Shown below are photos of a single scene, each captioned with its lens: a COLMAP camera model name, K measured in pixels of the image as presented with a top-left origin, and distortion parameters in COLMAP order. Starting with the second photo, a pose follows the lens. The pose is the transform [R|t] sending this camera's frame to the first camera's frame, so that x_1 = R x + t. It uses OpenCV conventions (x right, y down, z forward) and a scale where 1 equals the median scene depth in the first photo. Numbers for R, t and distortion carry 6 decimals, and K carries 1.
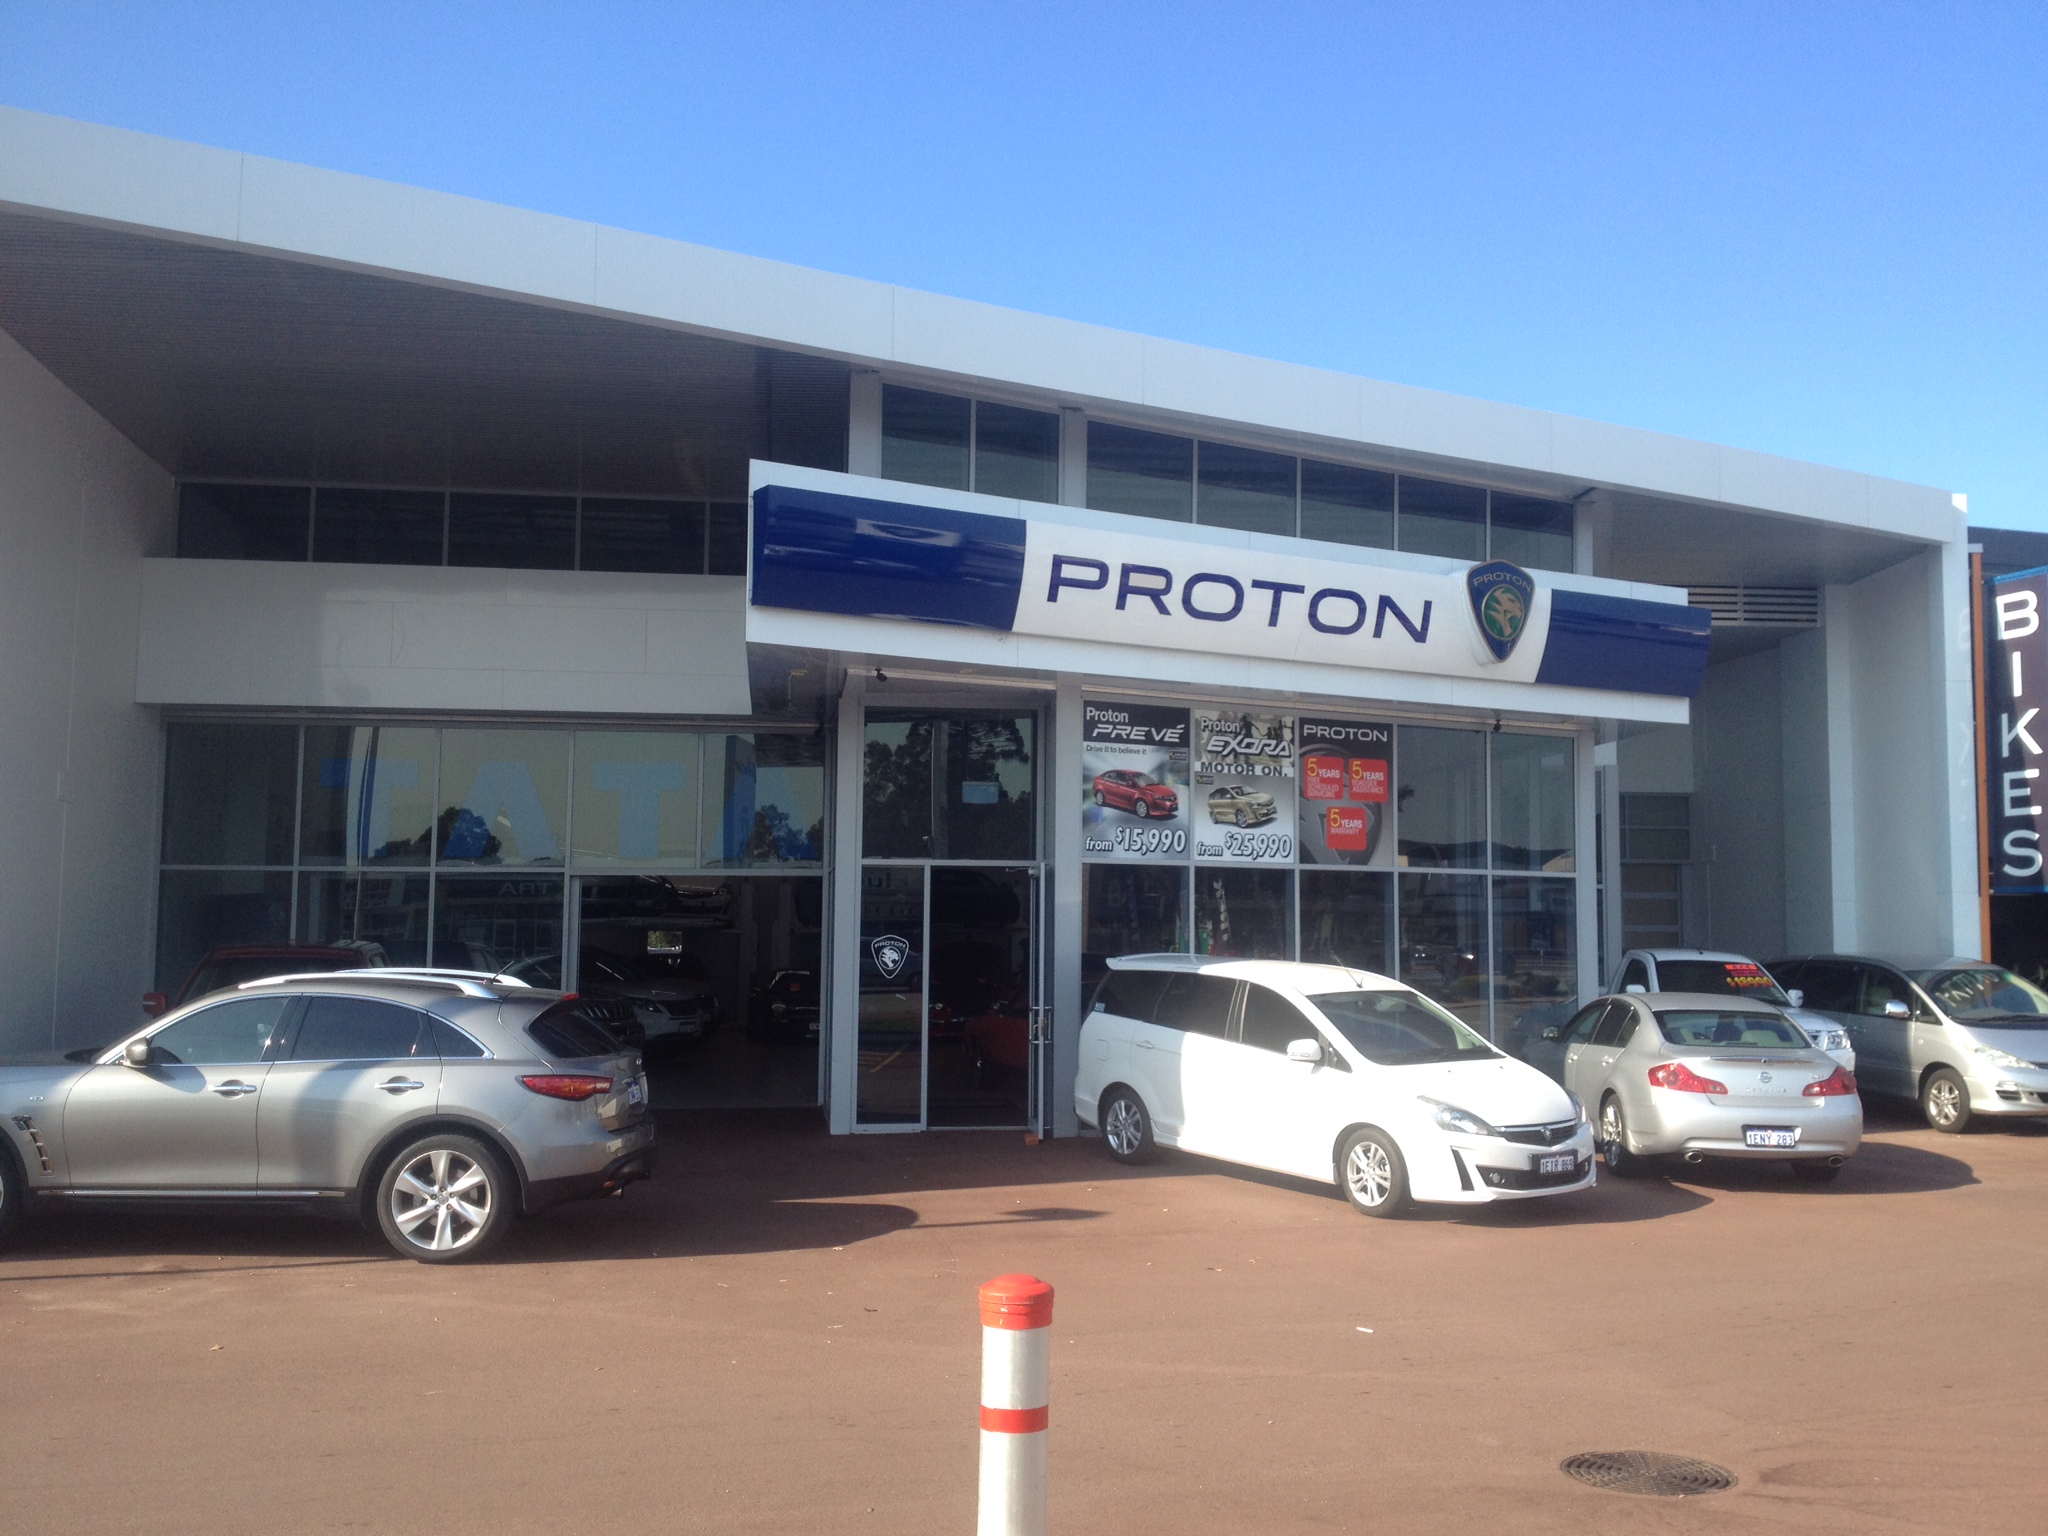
lens RADIAL K [[1940.3, 0, 1048.7], [0, 1940.3, 733.5], [0, 0, 1]] dist [0.201043, -0.479450]
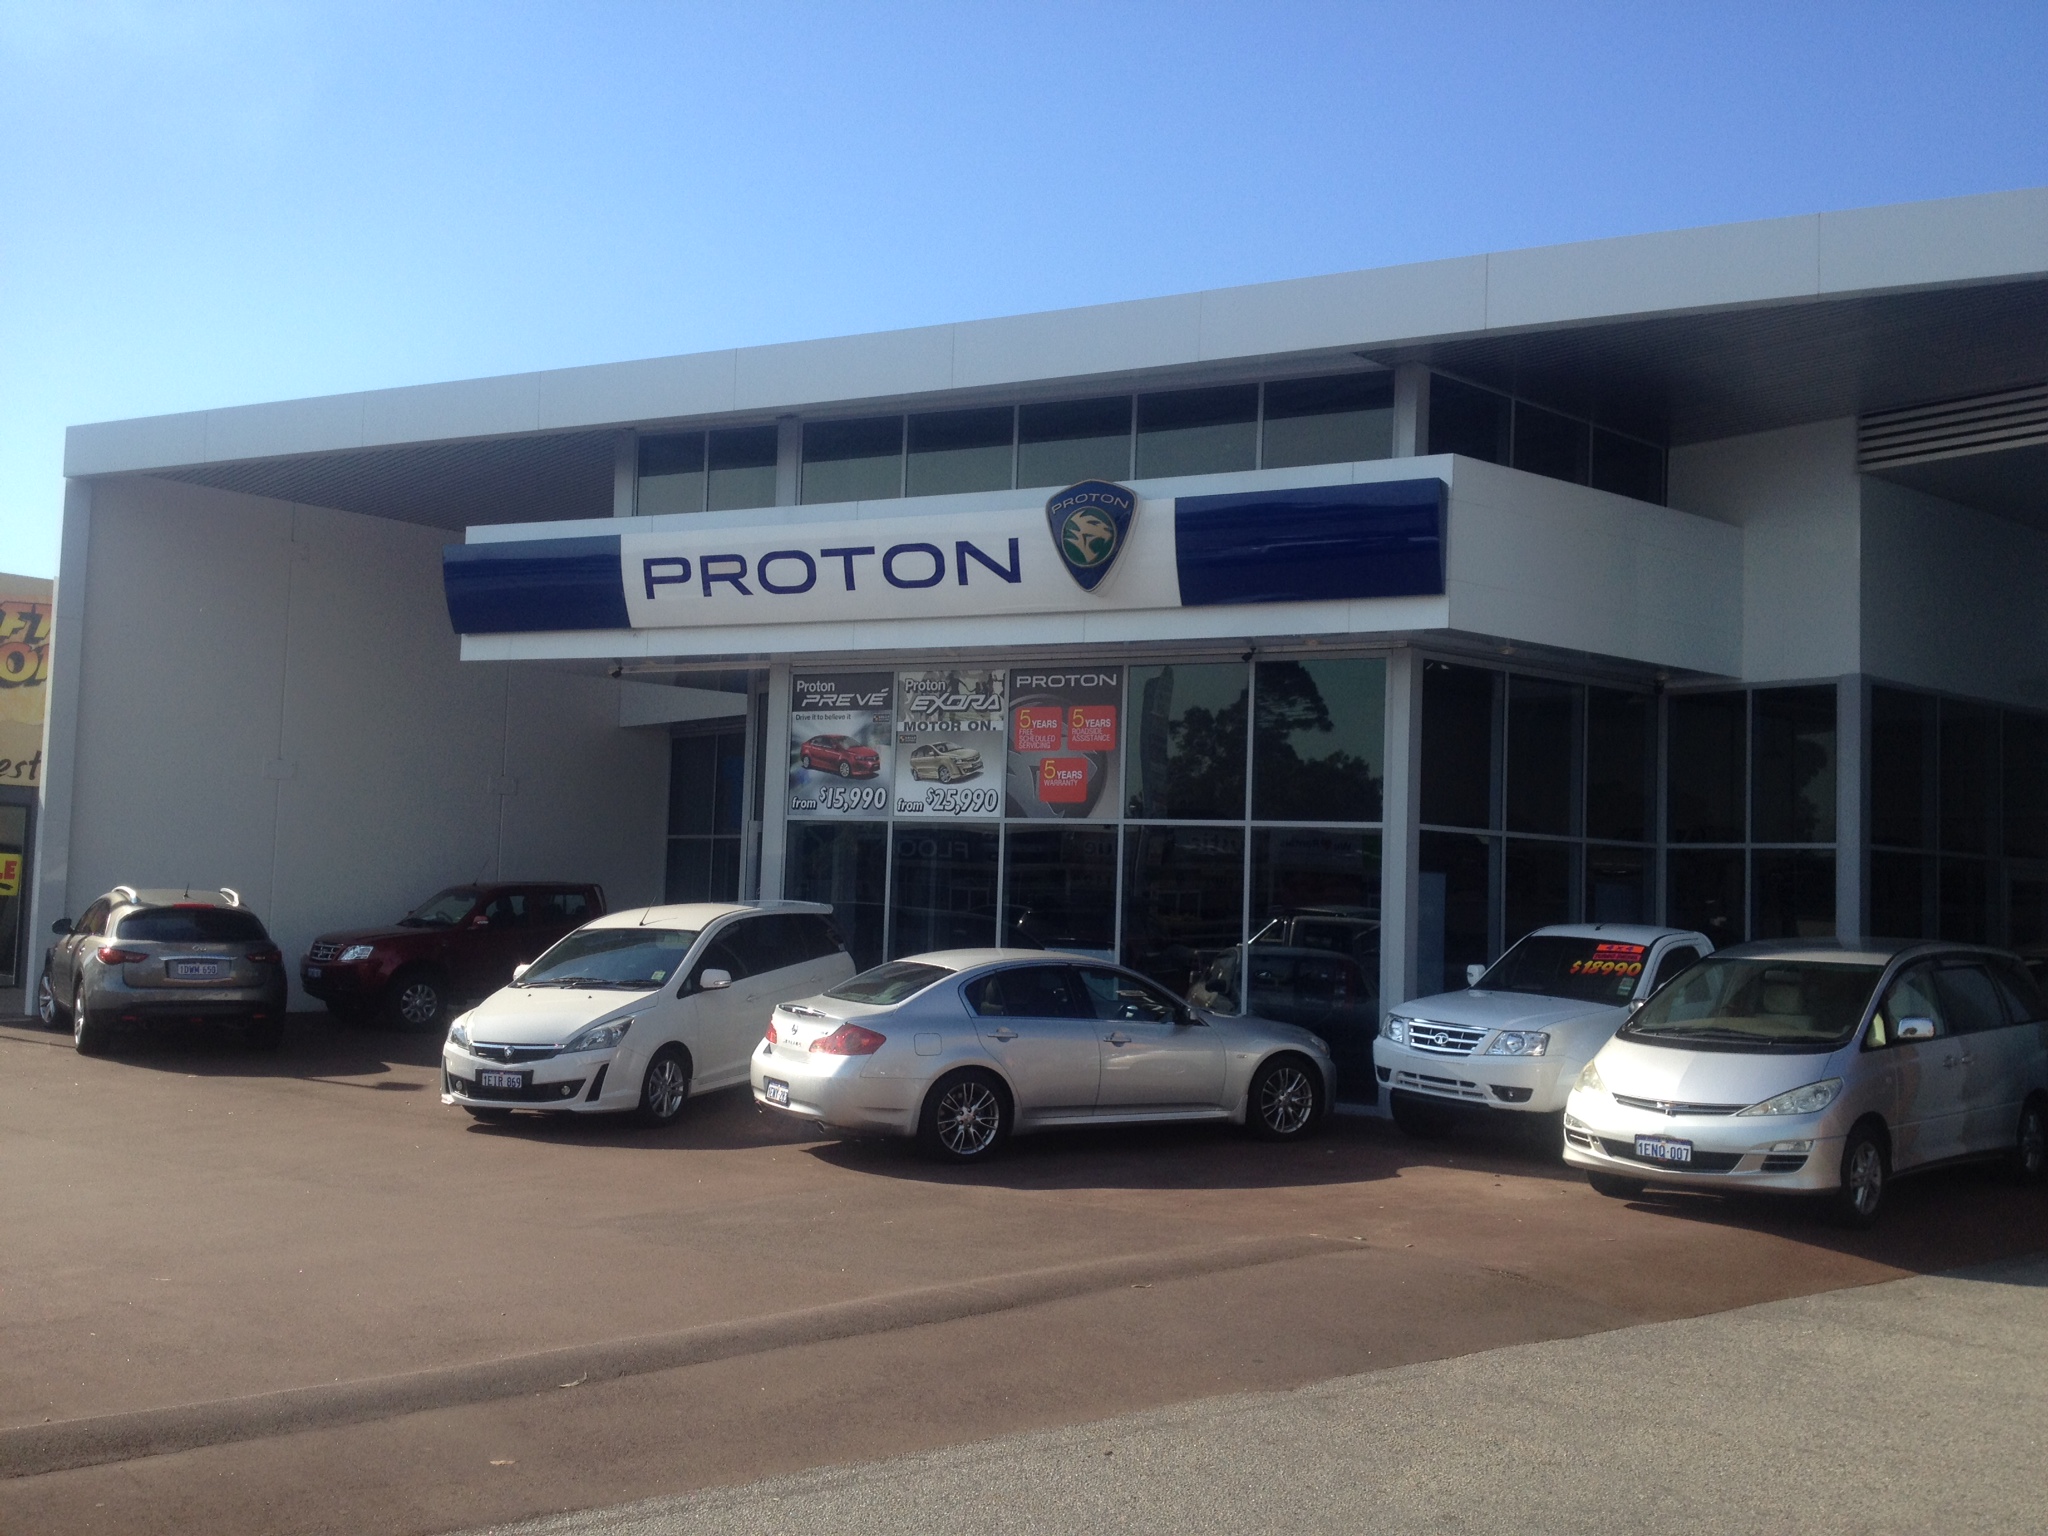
lens RADIAL K [[1950.8, 0, 1040.9], [0, 1950.8, 761.2], [0, 0, 1]] dist [0.206367, -0.500352]
pose [[0.512333, -0.045099, -0.857602, 1.046128], [0.059242, 0.998097, -0.017096, 0.059552], [0.856741, -0.042047, 0.514030, 0.535007]]
